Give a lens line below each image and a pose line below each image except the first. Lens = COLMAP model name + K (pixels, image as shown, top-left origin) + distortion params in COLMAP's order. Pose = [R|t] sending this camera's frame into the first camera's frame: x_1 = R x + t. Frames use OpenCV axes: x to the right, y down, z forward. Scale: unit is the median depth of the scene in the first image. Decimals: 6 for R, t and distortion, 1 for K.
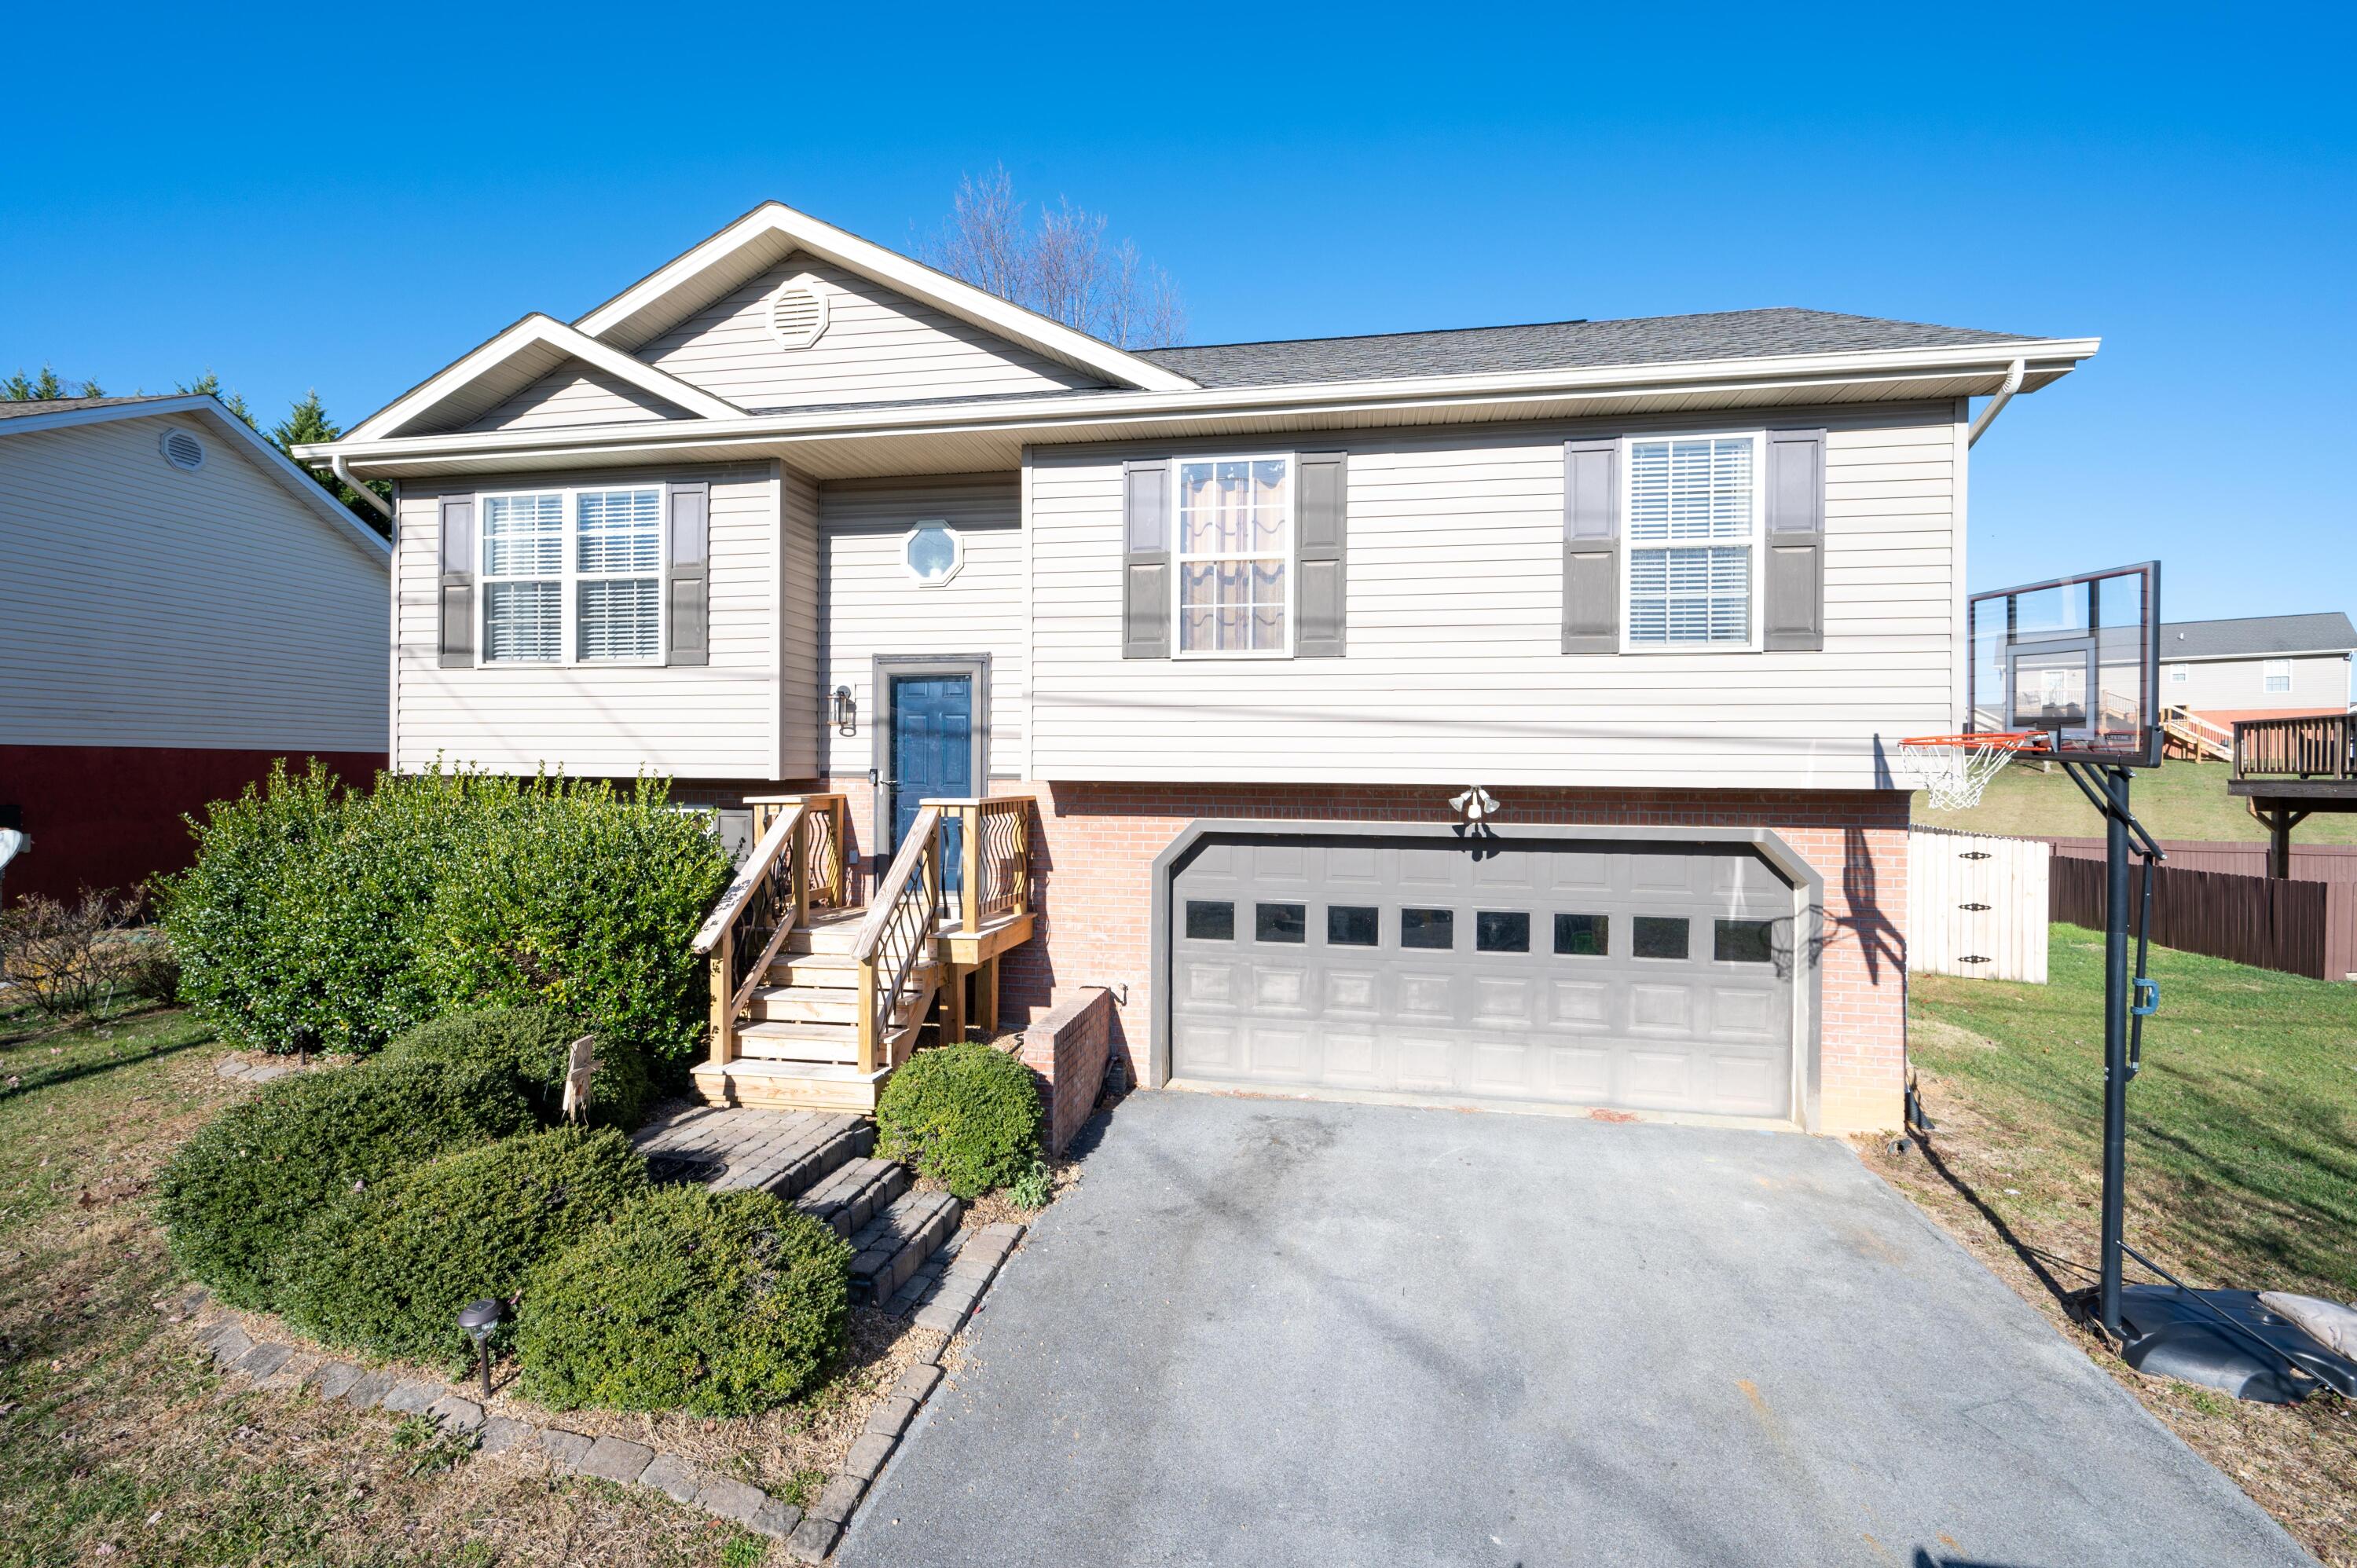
lens RADIAL K [[1007.8, 0, 1162.4], [0, 1007.8, 776.5], [0, 0, 1]] dist [-0.001696, 0.001089]
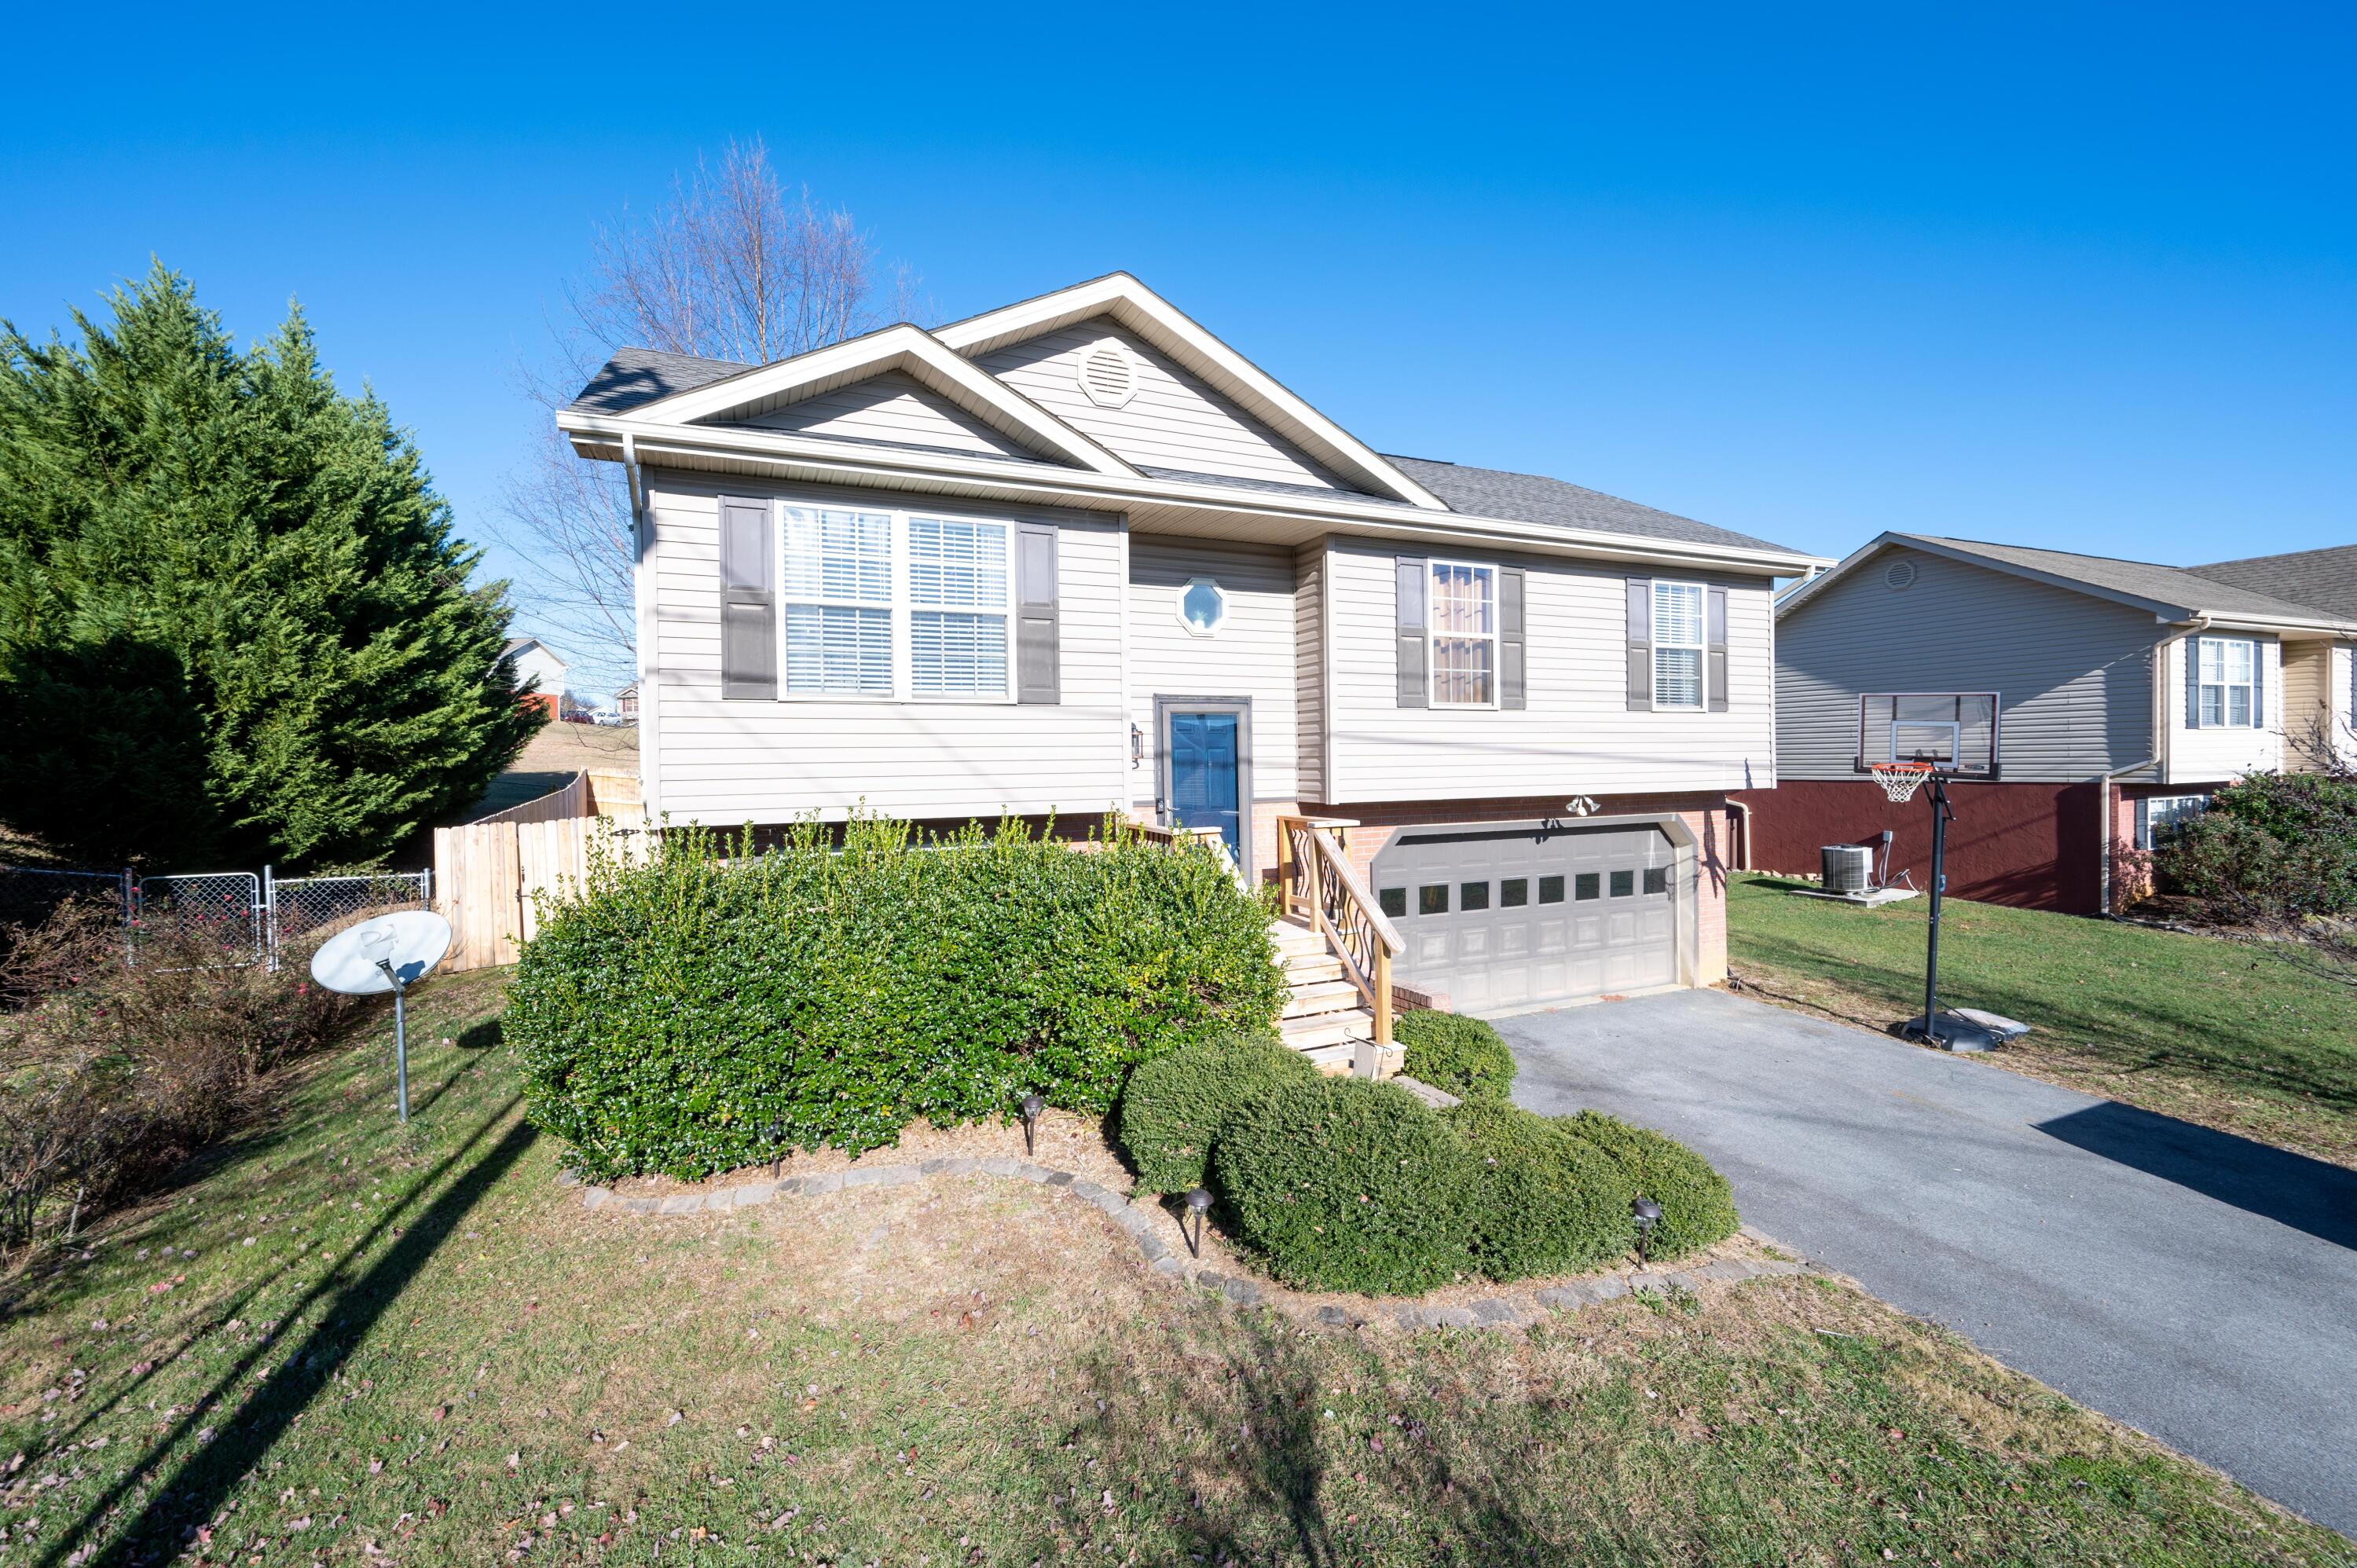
lens RADIAL K [[1007.8, 0, 1158.7], [0, 1007.8, 773.7], [0, 0, 1]] dist [-0.001696, 0.001089]
pose [[0.816649, -0.026102, 0.576544, -1.053756], [0.024331, 0.999646, 0.010792, -0.052011], [-0.576622, 0.005215, 0.816994, 0.112081]]
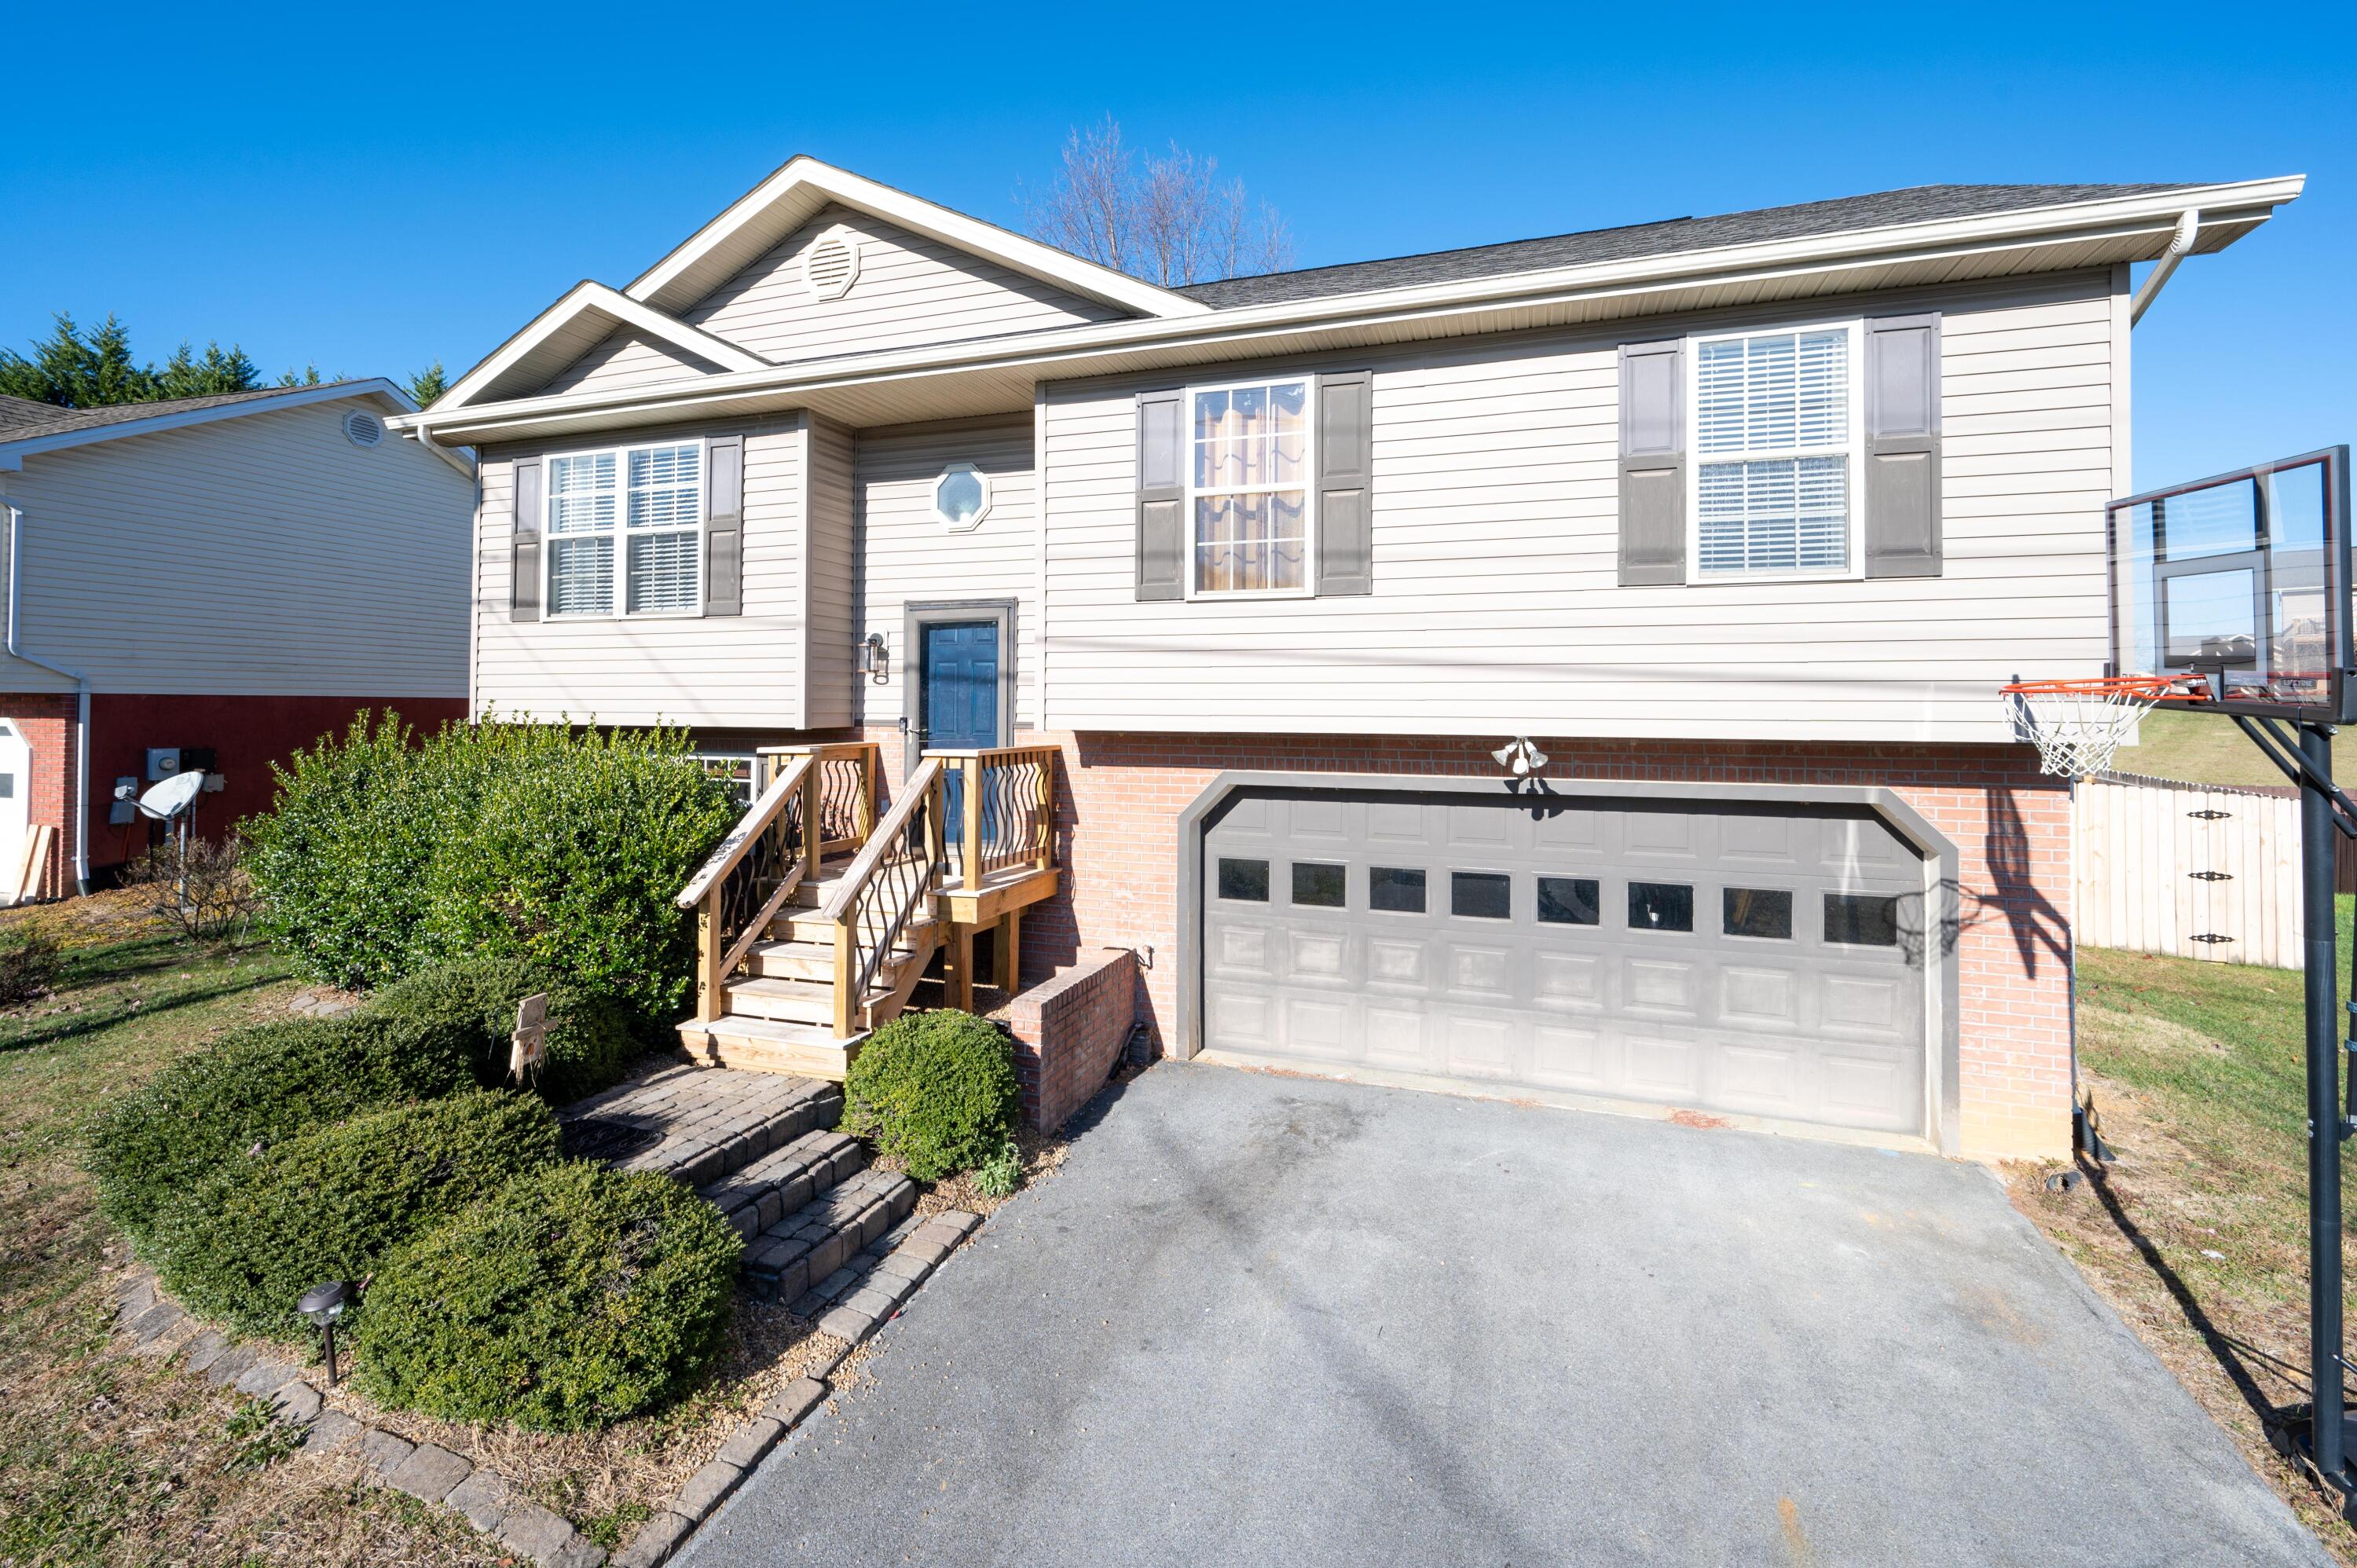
lens RADIAL K [[1007.8, 0, 1159.2], [0, 1007.8, 690.8], [0, 0, 1]] dist [-0.001696, 0.001089]
pose [[0.989234, -0.005872, -0.146225, 0.119228], [0.002115, 0.999664, -0.025834, -0.008243], [0.146328, 0.025246, 0.988914, 0.072291]]
